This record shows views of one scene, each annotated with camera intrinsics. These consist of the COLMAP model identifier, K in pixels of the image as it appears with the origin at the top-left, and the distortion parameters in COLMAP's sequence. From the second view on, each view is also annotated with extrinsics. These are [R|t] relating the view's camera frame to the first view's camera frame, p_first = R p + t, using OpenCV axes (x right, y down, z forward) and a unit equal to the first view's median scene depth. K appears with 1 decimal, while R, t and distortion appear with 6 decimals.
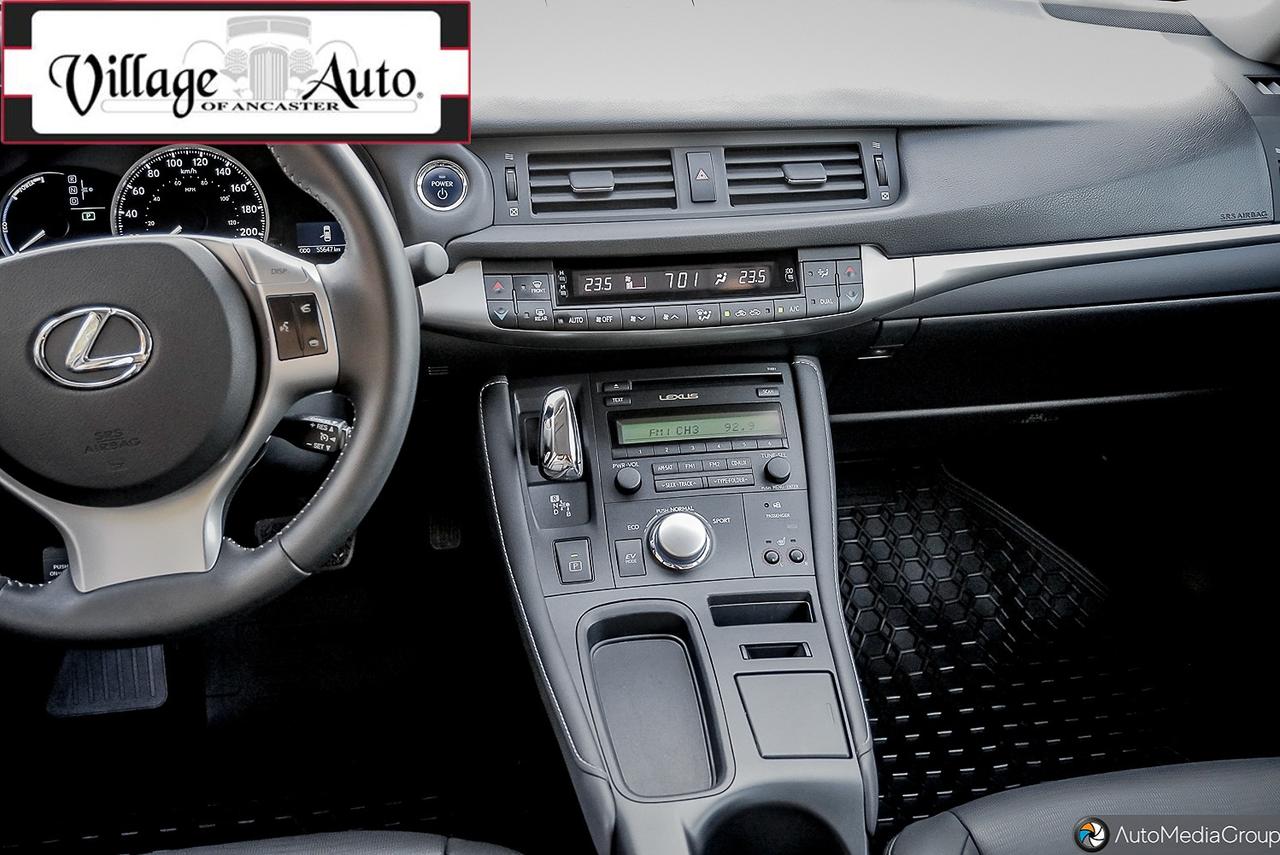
lens RADIAL K [[1219.1, 0, 656.4], [0, 1219.1, 411.0], [0, 0, 1]] dist [-0.004840, -0.001008]
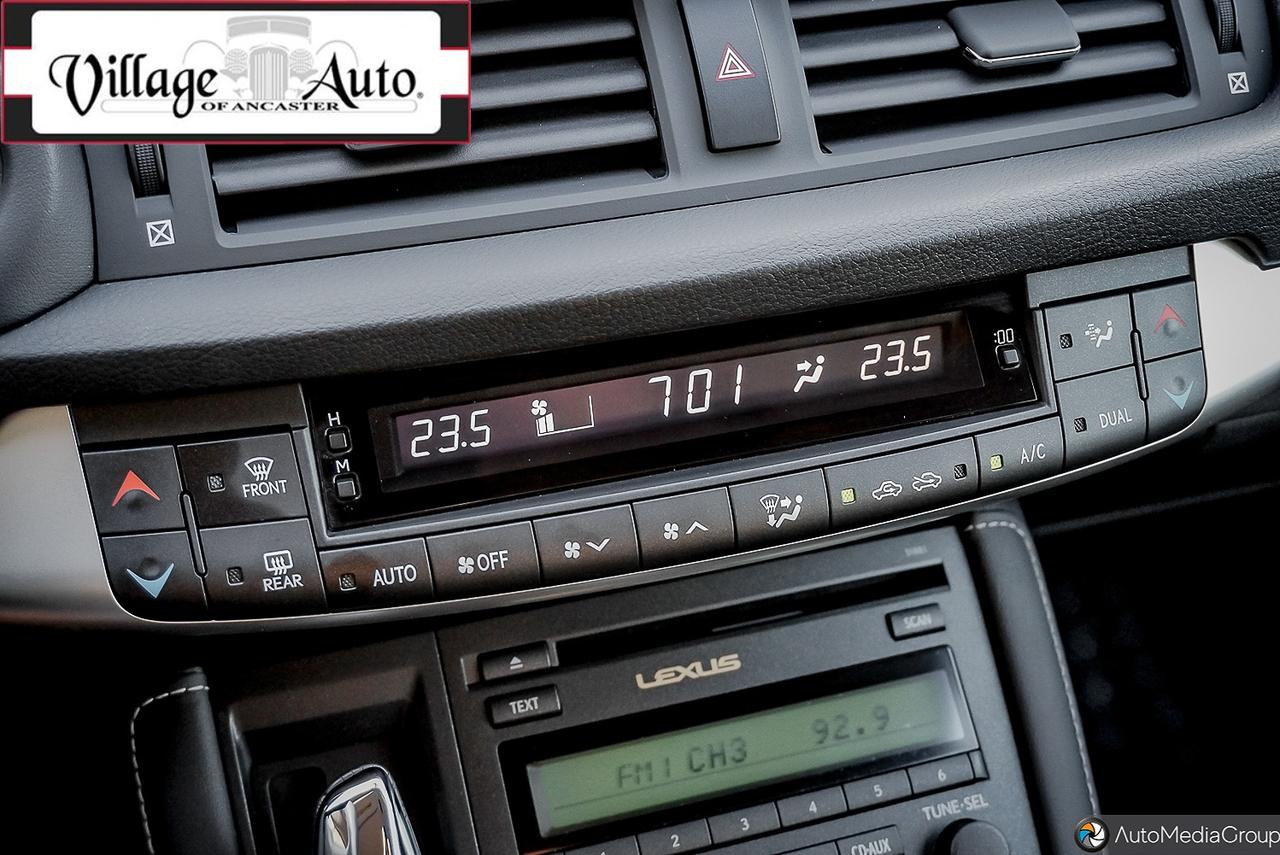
lens RADIAL K [[1602.7, 0, 640.0], [0, 1602.7, 427.5], [0, 0, 1]] dist [0.012959, 0.017220]
pose [[0.991622, -0.084855, 0.097395, -0.038420], [0.070557, 0.987368, 0.141866, -0.160181], [-0.108203, -0.133806, 0.985083, 0.561875]]
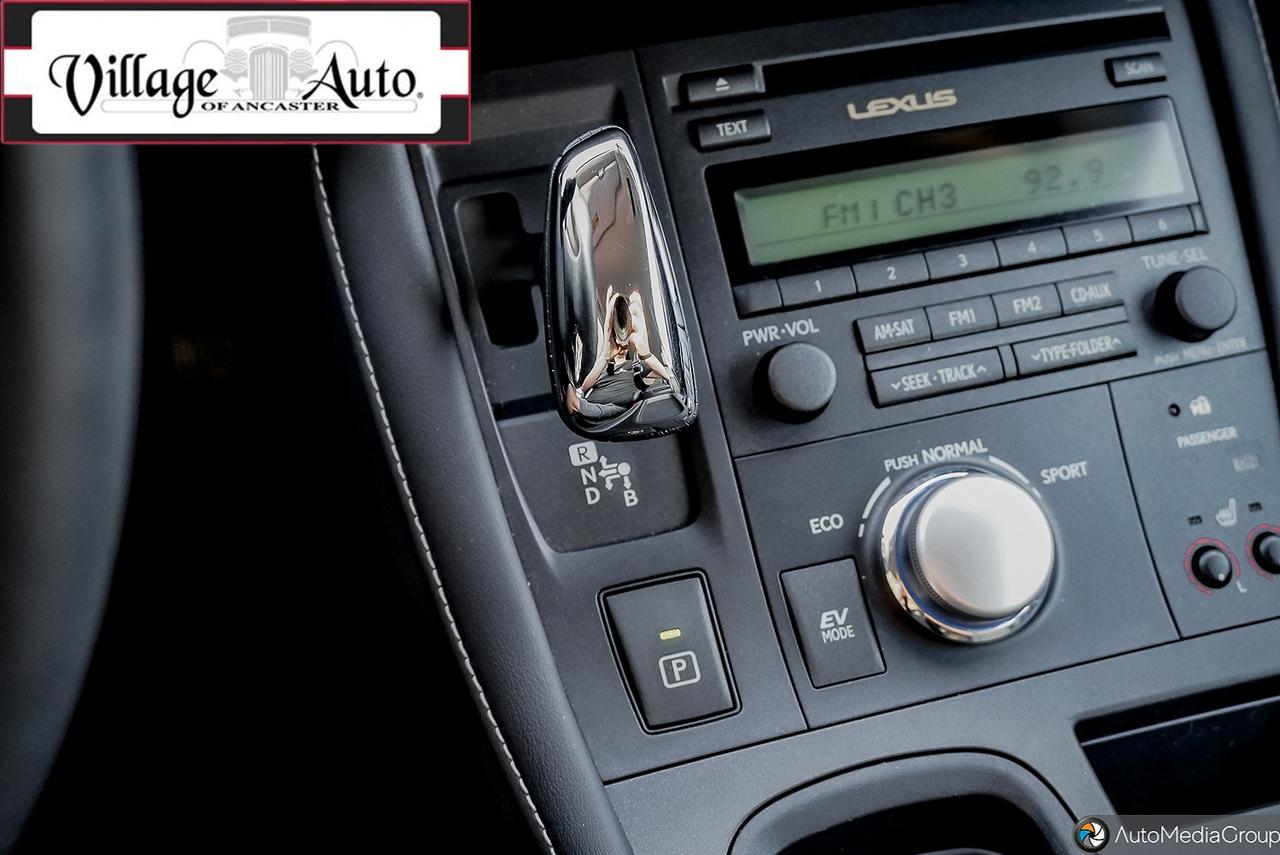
lens RADIAL K [[1602.7, 0, 640.0], [0, 1602.7, 427.5], [0, 0, 1]] dist [0.012959, 0.017220]
pose [[0.990829, -0.084442, 0.105485, -0.114045], [0.051346, 0.957411, 0.284125, -0.058730], [-0.124985, -0.276103, 0.952967, 0.583108]]
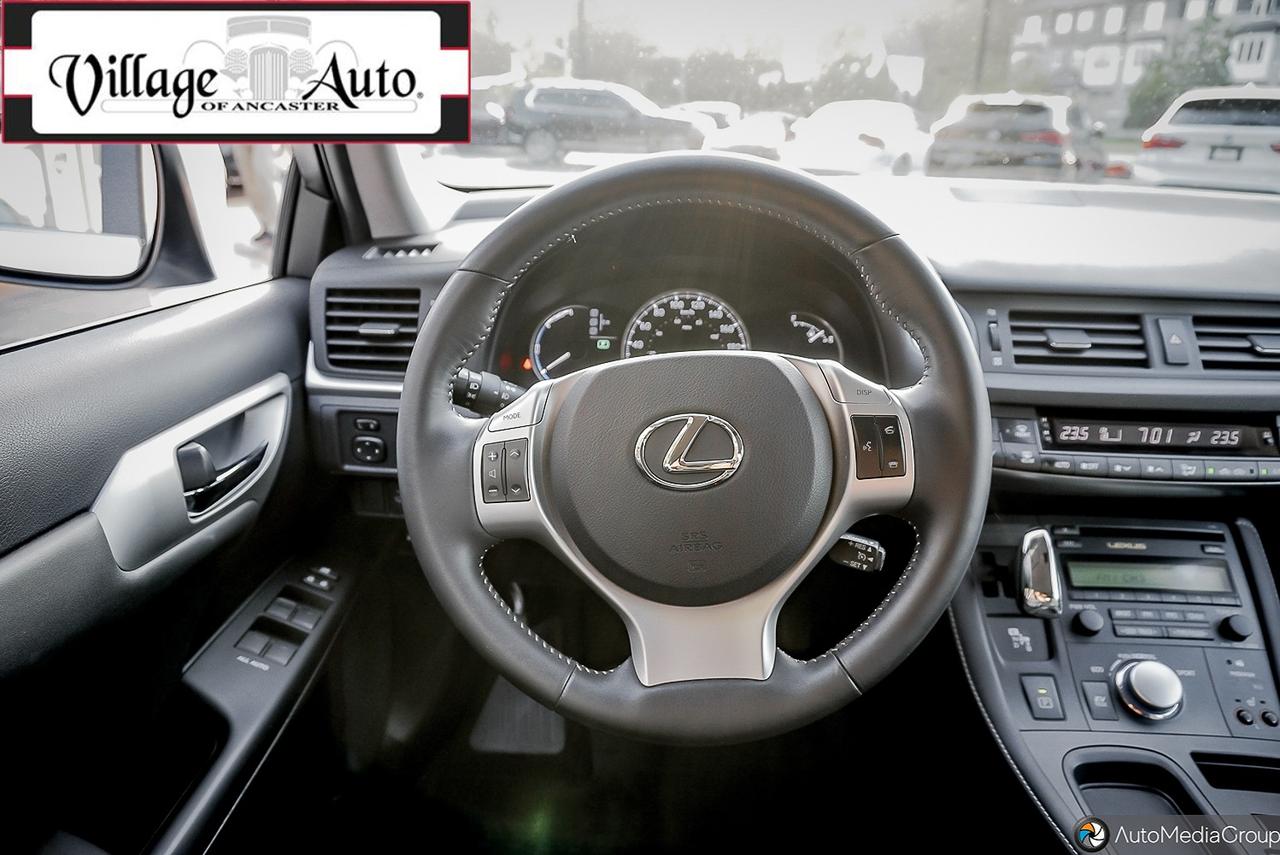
lens RADIAL K [[859.5, 0, 640.0], [0, 859.5, 427.5], [0, 0, 1]] dist [-0.046732, 0.035239]
pose [[0.978225, 0.076251, -0.193032, -0.271371], [-0.098700, 0.989076, -0.109481, 0.009690], [0.182575, 0.126149, 0.975065, 0.202736]]
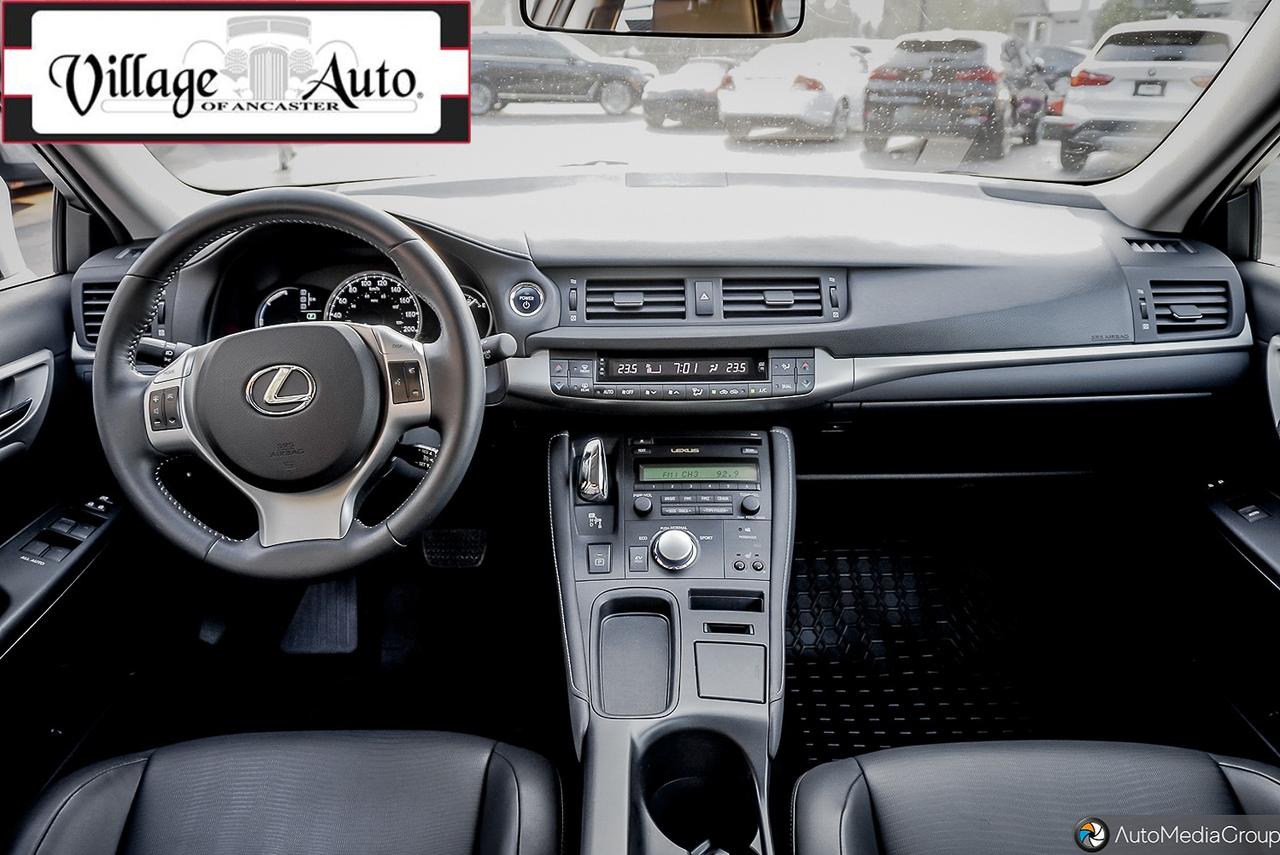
lens RADIAL K [[897.1, 0, 640.0], [0, 897.1, 427.5], [0, 0, 1]] dist [-0.057941, 0.046696]
pose [[0.987161, 0.042659, -0.153924, 0.132474], [-0.053579, 0.996279, -0.067512, 0.036836], [0.150472, 0.074893, 0.985774, -0.047119]]
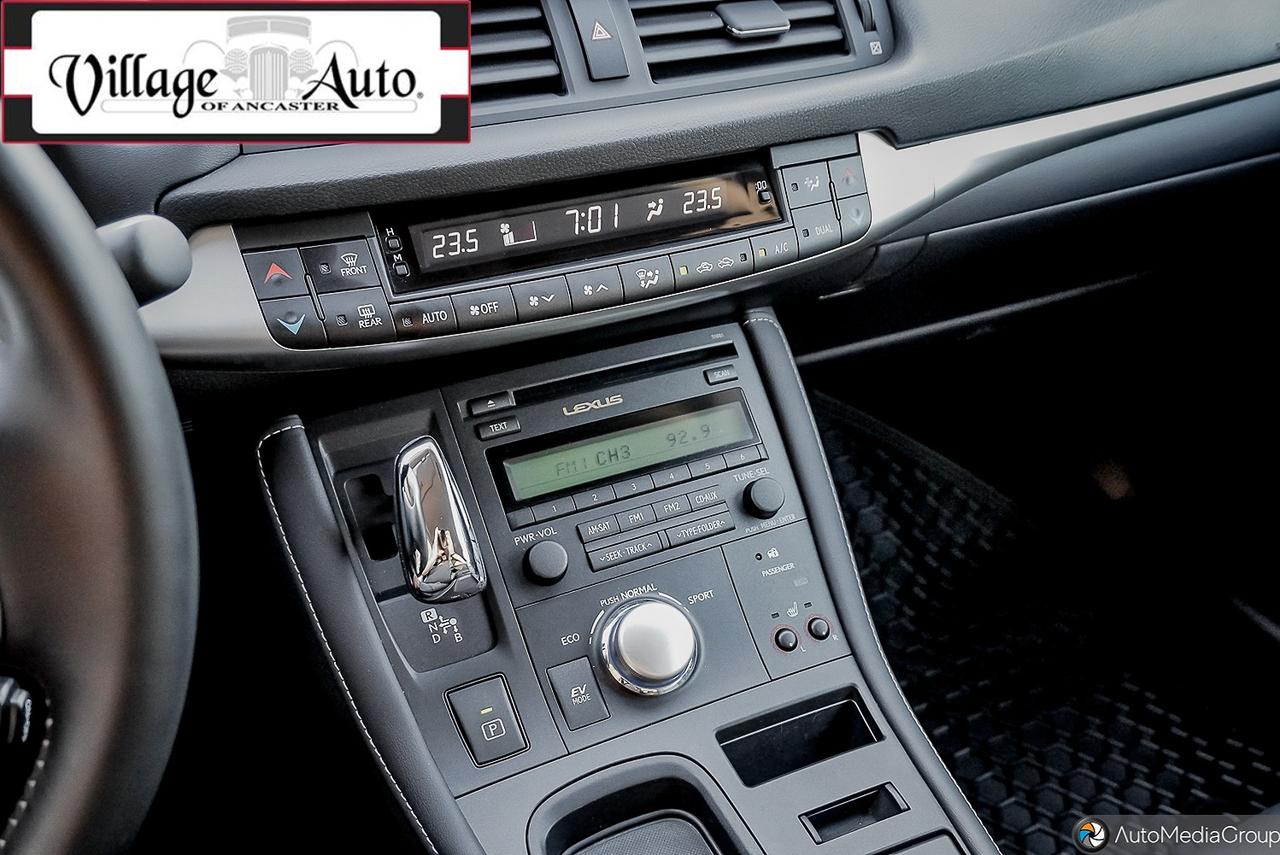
lens RADIAL K [[1214.7, 0, 705.0], [0, 1214.7, 457.6], [0, 0, 1]] dist [-0.006879, -0.002973]
pose [[0.946932, -0.159886, 0.278849, -0.108975], [0.115093, 0.978648, 0.170296, -0.087945], [-0.300123, -0.129165, 0.945115, 0.413756]]
